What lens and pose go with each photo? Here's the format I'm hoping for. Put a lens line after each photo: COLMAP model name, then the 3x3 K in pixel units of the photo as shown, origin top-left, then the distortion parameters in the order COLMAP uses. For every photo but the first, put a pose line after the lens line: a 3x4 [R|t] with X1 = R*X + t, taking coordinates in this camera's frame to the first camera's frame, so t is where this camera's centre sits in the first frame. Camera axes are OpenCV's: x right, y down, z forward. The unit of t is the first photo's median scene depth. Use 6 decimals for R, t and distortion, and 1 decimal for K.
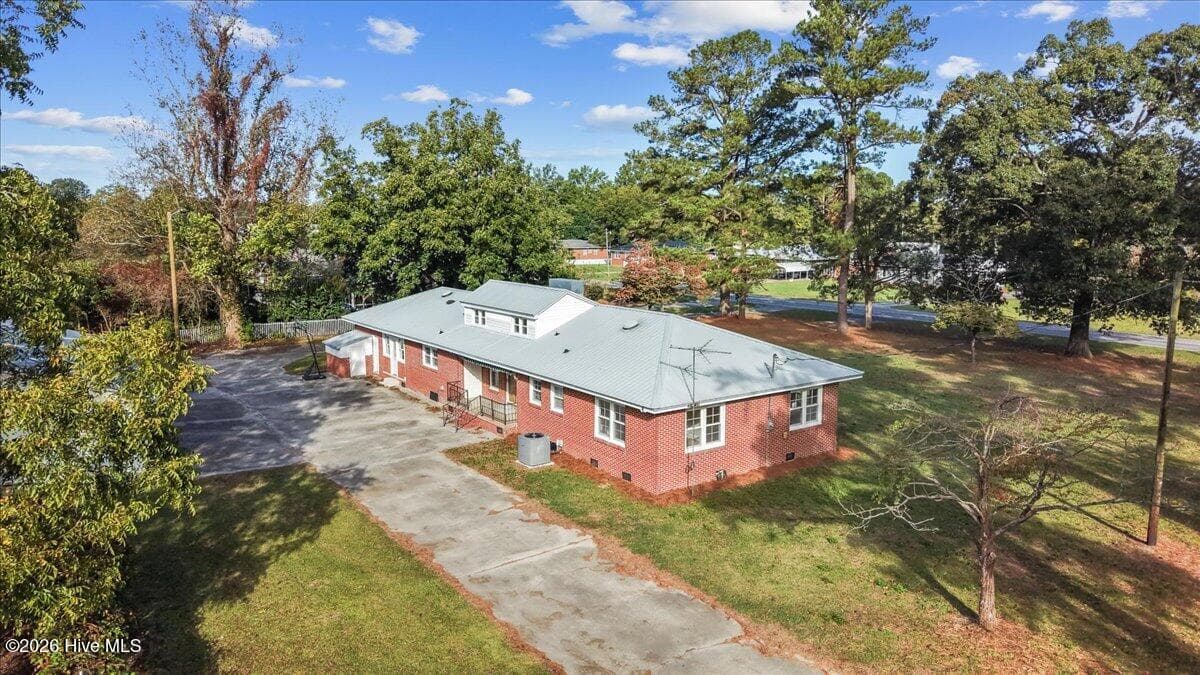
lens RADIAL K [[798.1, 0, 600.0], [0, 798.1, 337.5], [0, 0, 1]] dist [0.022920, -0.033387]
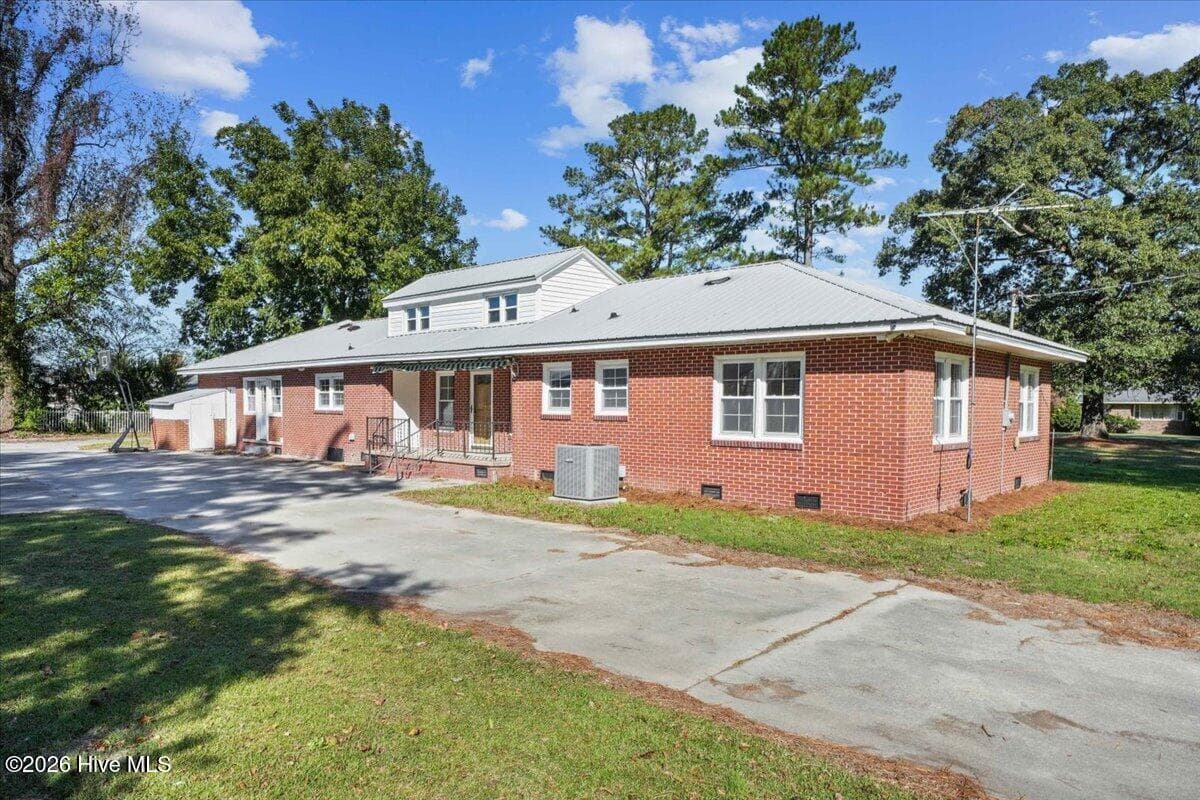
lens RADIAL K [[842.0, 0, 600.0], [0, 842.0, 400.0], [0, 0, 1]] dist [-0.056263, 0.058942]
pose [[0.986230, -0.006992, 0.165233, -0.099919], [0.026638, 0.992777, -0.116983, 0.096700], [-0.163222, 0.119774, 0.979292, 0.296514]]
